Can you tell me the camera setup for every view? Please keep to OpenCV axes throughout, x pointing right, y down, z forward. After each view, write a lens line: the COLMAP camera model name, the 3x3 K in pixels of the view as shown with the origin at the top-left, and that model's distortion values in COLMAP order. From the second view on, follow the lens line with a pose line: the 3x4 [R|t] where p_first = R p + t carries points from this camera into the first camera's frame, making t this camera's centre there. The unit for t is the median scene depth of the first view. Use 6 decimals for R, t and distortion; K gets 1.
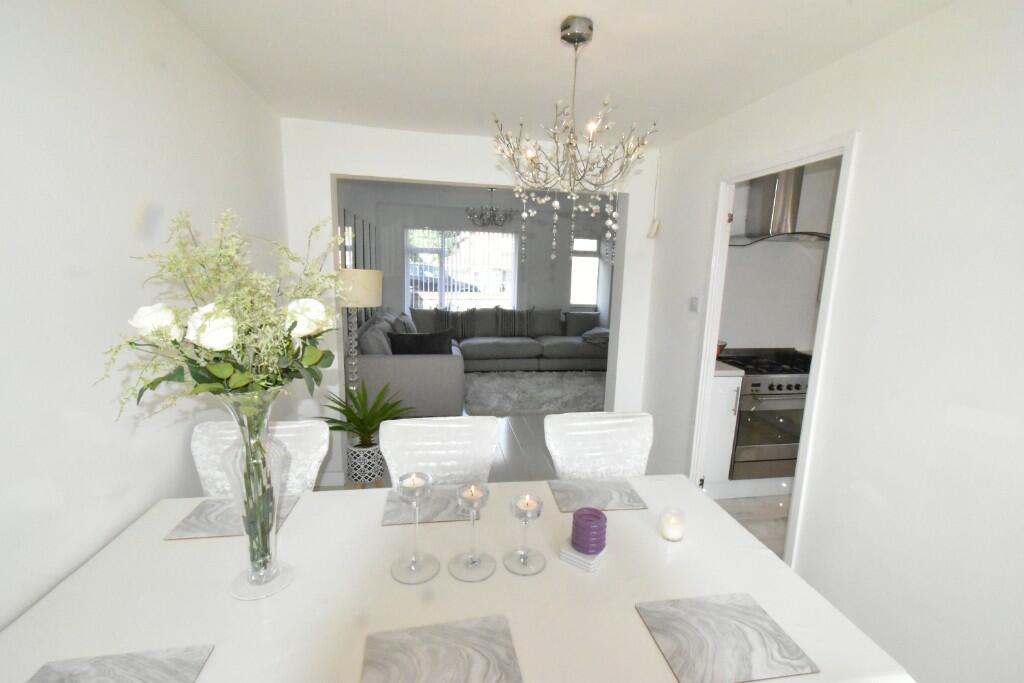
lens RADIAL K [[454.9, 0, 512.0], [0, 454.9, 341.5], [0, 0, 1]] dist [0.000459, 0.000085]
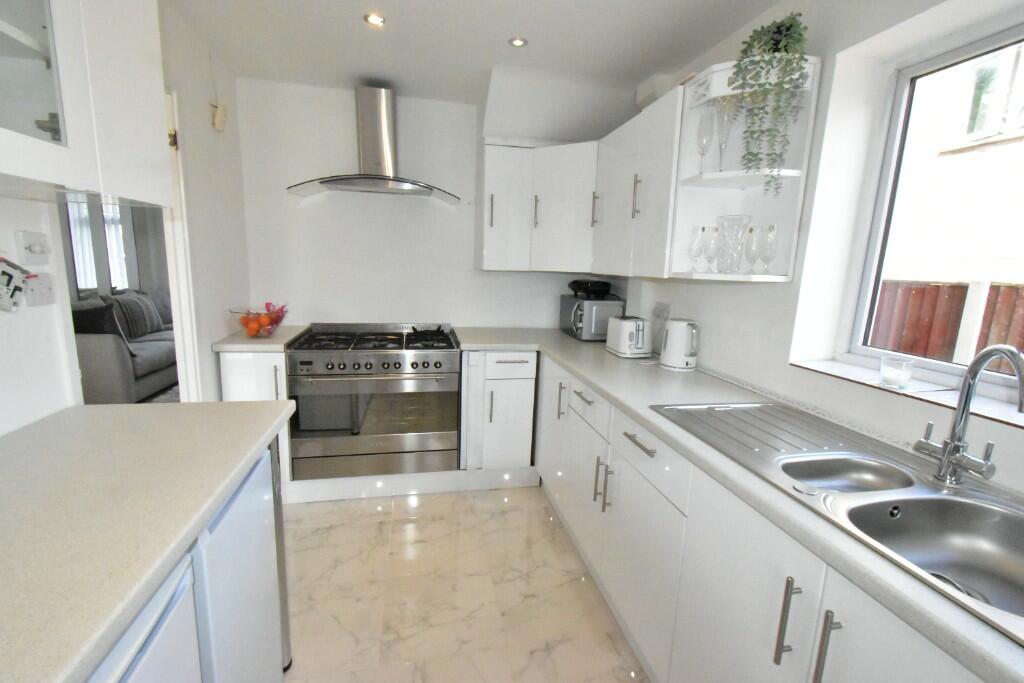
lens RADIAL K [[454.9, 0, 512.0], [0, 454.9, 341.5], [0, 0, 1]] dist [0.000459, 0.000085]
pose [[0.998700, -0.004124, 0.050816, 0.839418], [0.002991, 0.999746, 0.022354, 0.039831], [-0.050895, -0.022173, 0.998458, 0.177450]]
